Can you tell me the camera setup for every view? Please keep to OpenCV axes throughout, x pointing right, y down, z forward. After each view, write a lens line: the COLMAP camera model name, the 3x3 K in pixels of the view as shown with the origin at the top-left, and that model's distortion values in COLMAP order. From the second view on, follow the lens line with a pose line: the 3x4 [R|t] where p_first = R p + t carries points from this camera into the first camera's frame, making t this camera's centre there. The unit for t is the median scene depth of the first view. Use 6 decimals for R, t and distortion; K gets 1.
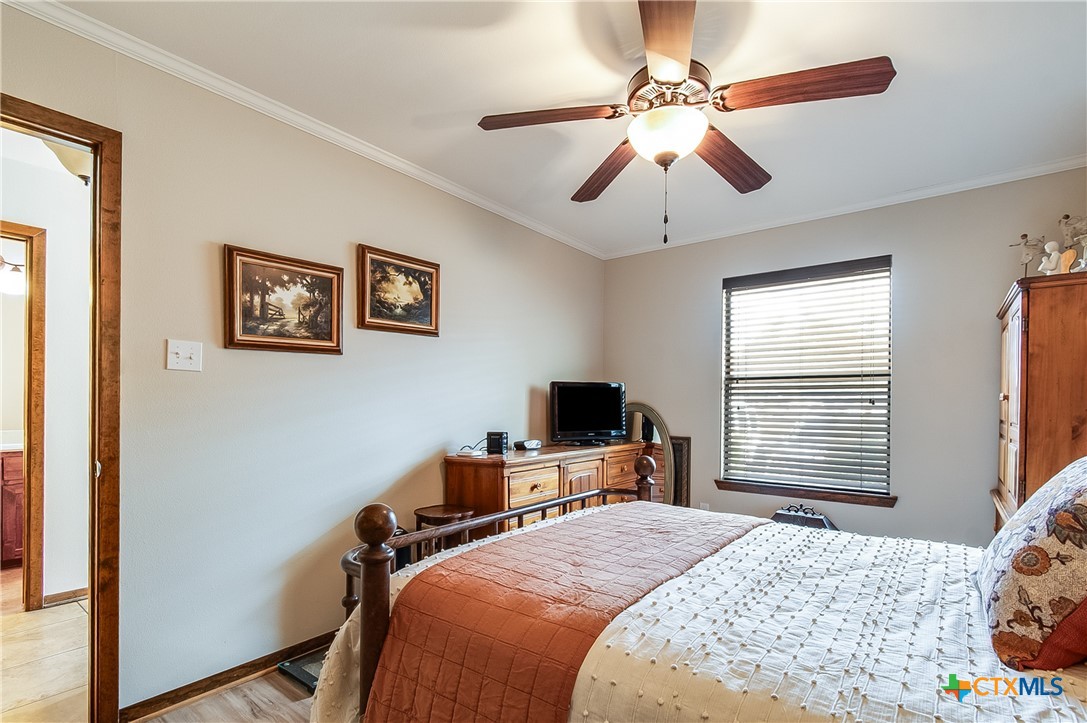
lens RADIAL K [[519.5, 0, 536.4], [0, 519.5, 400.1], [0, 0, 1]] dist [0.009368, -0.000838]
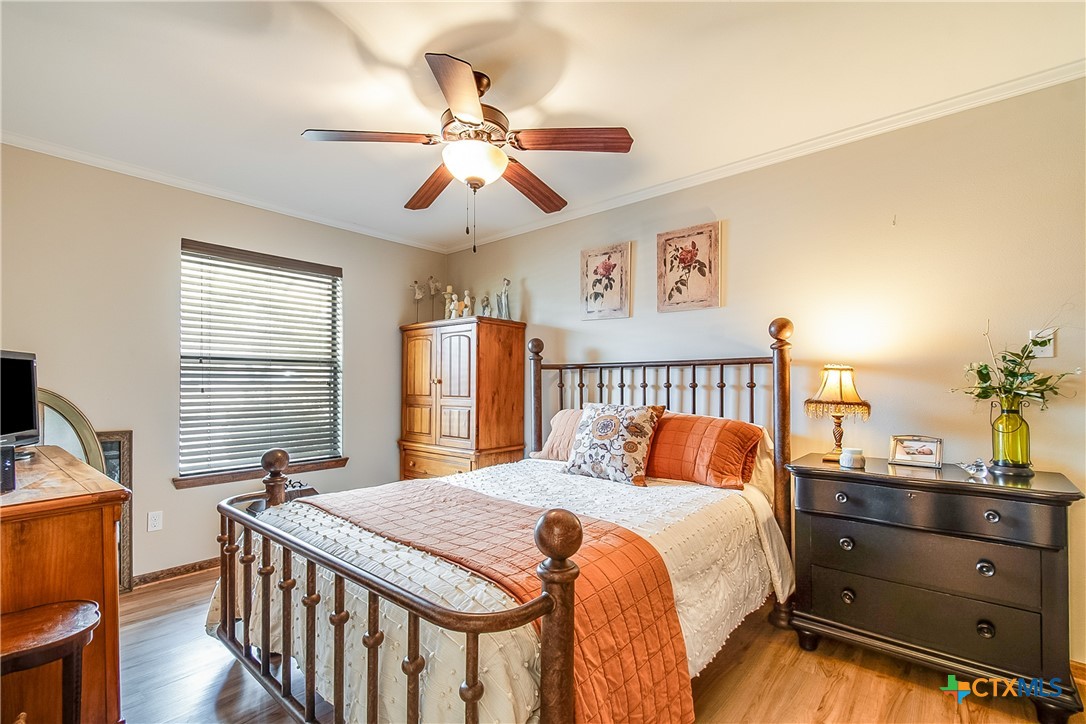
lens RADIAL K [[519.0, 0, 538.5], [0, 519.0, 377.5], [0, 0, 1]] dist [0.009368, -0.000838]
pose [[0.050465, 0.010257, 0.998673, -0.466531], [-0.003684, 0.999942, -0.010084, -0.001076], [-0.998719, -0.003171, 0.050500, 0.386713]]
